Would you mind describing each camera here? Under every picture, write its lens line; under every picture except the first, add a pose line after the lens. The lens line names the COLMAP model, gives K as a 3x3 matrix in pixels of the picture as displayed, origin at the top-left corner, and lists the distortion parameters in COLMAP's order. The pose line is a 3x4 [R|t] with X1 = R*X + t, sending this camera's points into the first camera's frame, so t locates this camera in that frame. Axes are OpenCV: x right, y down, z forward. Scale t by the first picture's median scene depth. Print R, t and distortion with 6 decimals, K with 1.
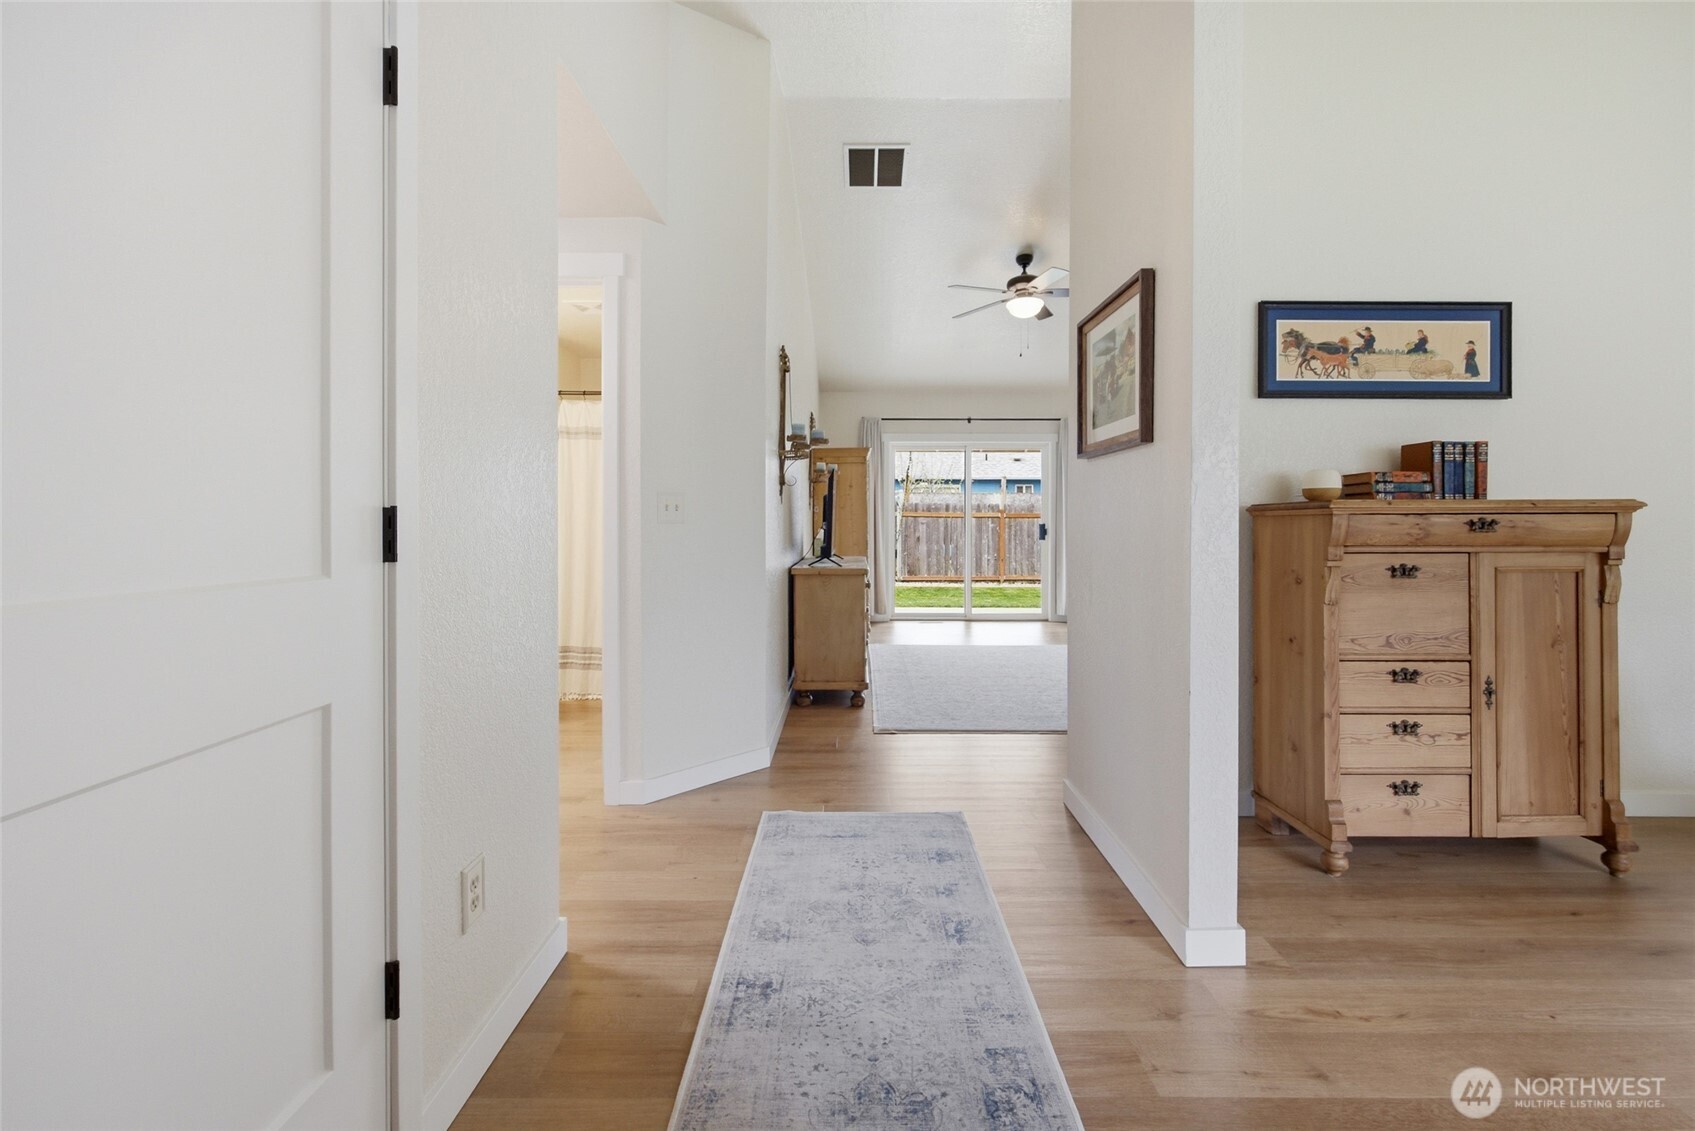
lens RADIAL K [[722.3, 0, 848.5], [0, 722.3, 532.8], [0, 0, 1]] dist [0.004073, 0.000569]
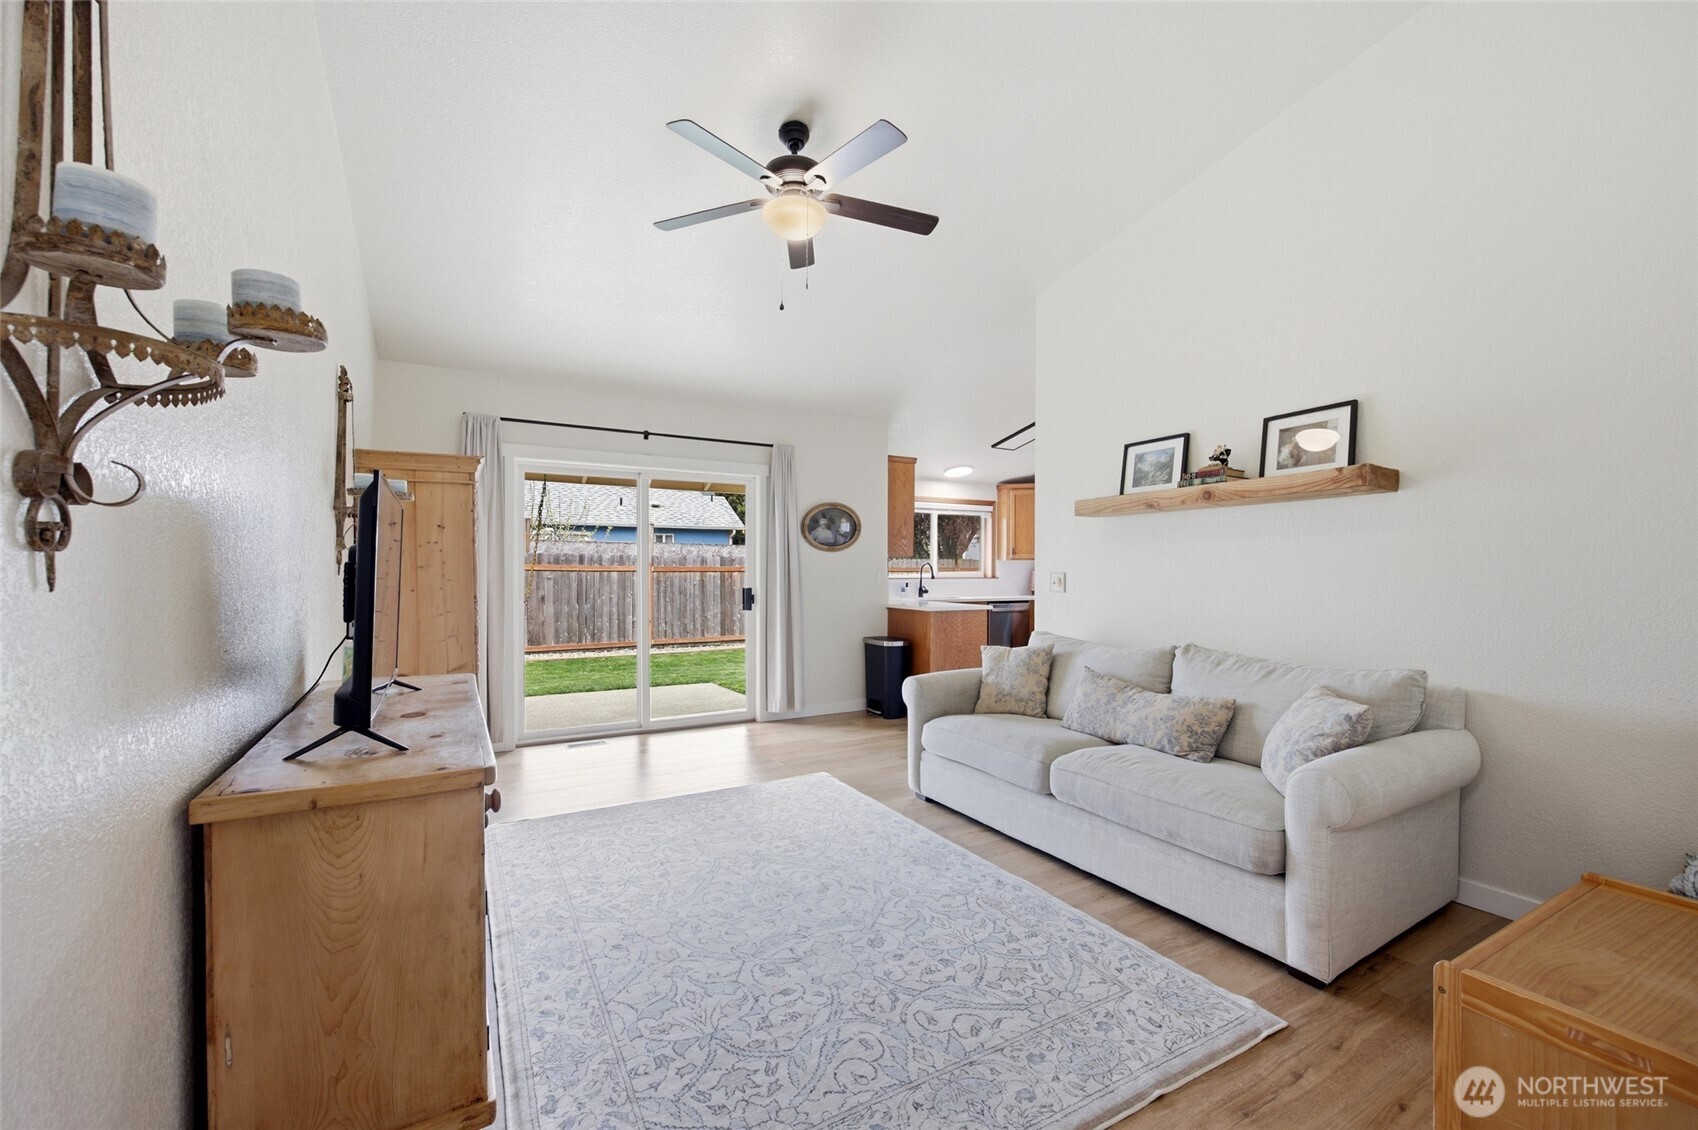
lens RADIAL K [[710.7, 0, 845.7], [0, 710.7, 571.0], [0, 0, 1]] dist [0.001403, 0.000201]
pose [[0.870229, -0.000485, 0.492647, 0.003089], [0.007766, 0.999889, -0.012733, -0.019294], [-0.492586, 0.014906, 0.870136, 0.329668]]
